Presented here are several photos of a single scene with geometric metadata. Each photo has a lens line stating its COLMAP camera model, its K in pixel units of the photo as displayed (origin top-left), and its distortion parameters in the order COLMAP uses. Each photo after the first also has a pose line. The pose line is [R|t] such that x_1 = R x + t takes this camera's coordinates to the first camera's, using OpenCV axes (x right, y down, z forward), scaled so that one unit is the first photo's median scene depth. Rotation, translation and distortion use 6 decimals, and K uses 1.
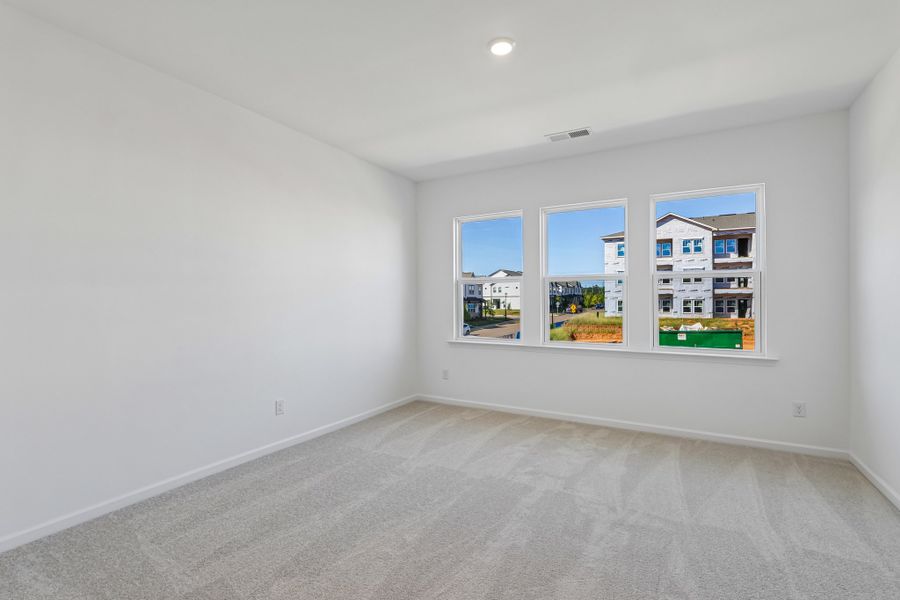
lens RADIAL K [[425.9, 0, 445.2], [0, 425.9, 299.1], [0, 0, 1]] dist [0.010419, -0.000093]
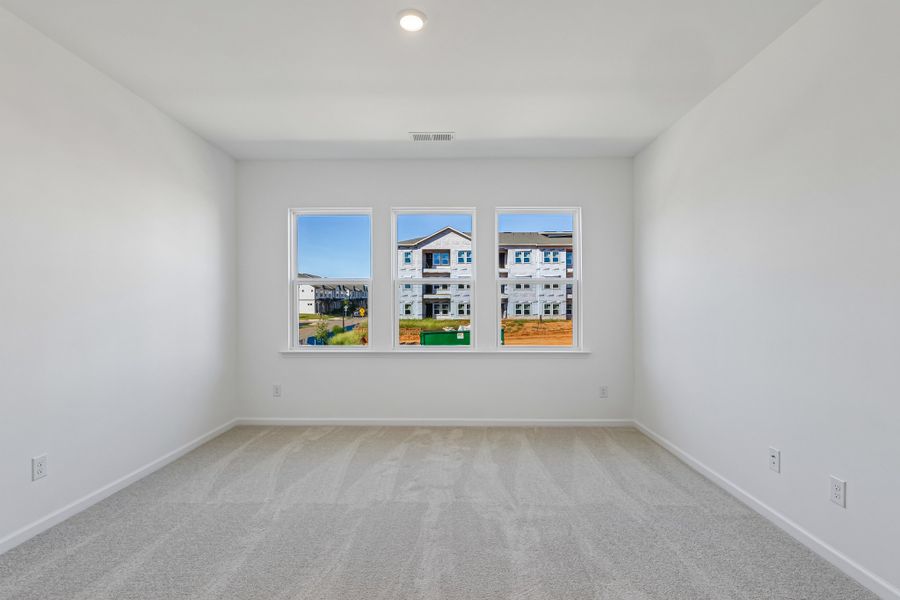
lens RADIAL K [[425.9, 0, 448.8], [0, 425.9, 302.4], [0, 0, 1]] dist [0.010419, -0.000093]
pose [[0.874523, 0.002785, 0.484976, -0.161363], [-0.002429, 0.999996, -0.001363, 0.000367], [-0.484977, 0.000014, 0.874527, 0.123233]]
